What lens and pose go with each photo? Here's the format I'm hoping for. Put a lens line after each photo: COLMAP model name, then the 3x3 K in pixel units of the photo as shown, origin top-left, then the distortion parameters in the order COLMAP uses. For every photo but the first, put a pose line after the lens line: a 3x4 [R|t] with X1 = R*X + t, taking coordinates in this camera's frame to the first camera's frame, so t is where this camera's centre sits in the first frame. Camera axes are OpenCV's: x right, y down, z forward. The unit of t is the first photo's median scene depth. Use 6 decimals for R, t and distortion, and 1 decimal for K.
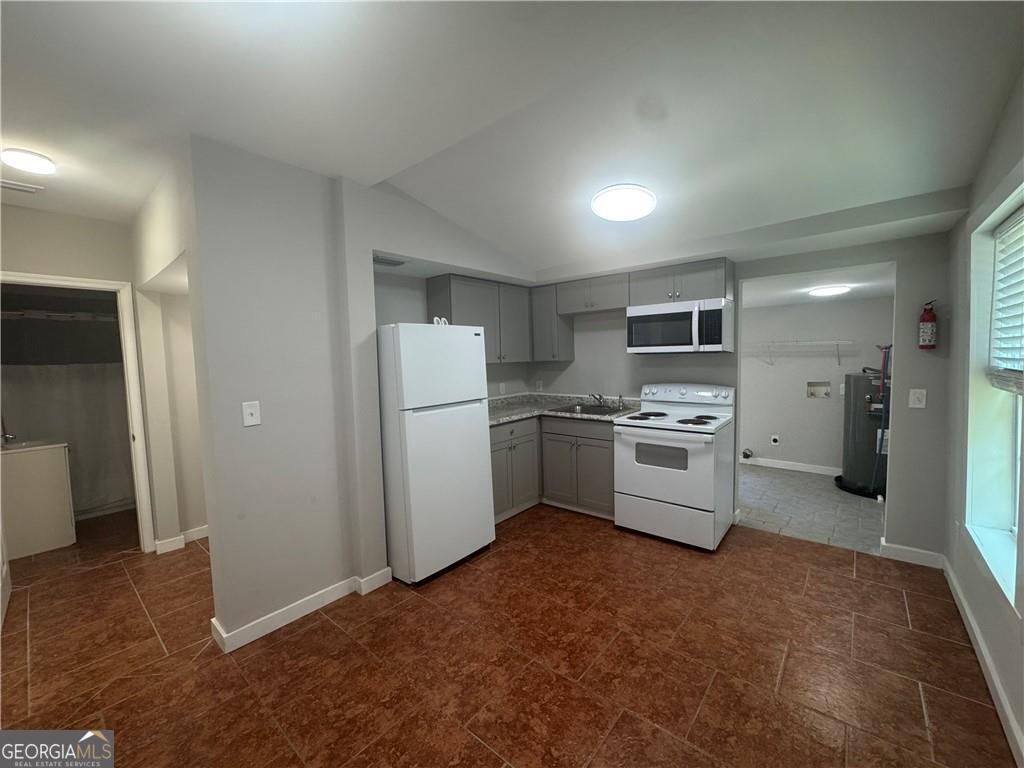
lens RADIAL K [[409.1, 0, 512.0], [0, 409.1, 384.0], [0, 0, 1]] dist [-0.001990, -0.000210]
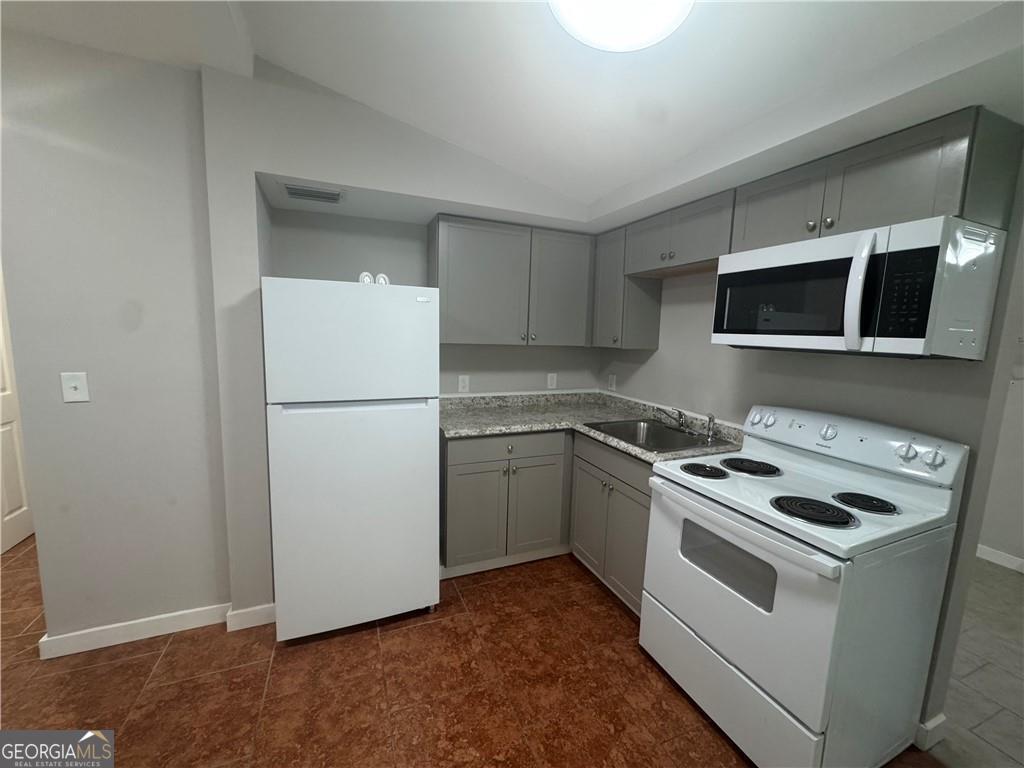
lens RADIAL K [[409.1, 0, 512.0], [0, 409.1, 384.0], [0, 0, 1]] dist [-0.001990, -0.000210]
pose [[0.888661, 0.112931, -0.444442, 0.310724], [-0.086273, 0.993068, 0.079832, -0.046339], [0.450376, -0.032600, 0.892243, 0.429312]]
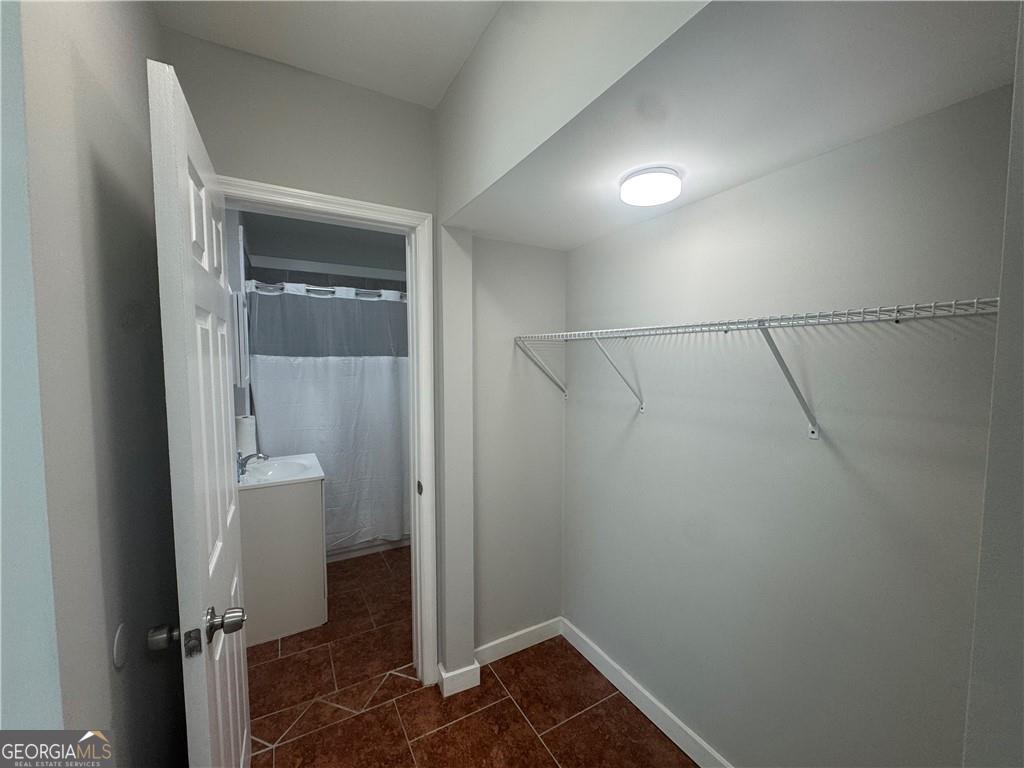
lens RADIAL K [[411.0, 0, 520.8], [0, 411.0, 384.5], [0, 0, 1]] dist [0.000324, -0.000022]
pose [[0.938420, 0.052172, -0.341534, -0.568653], [-0.050499, 0.998629, 0.013791, -0.027660], [0.341785, 0.004305, 0.939768, 0.474101]]
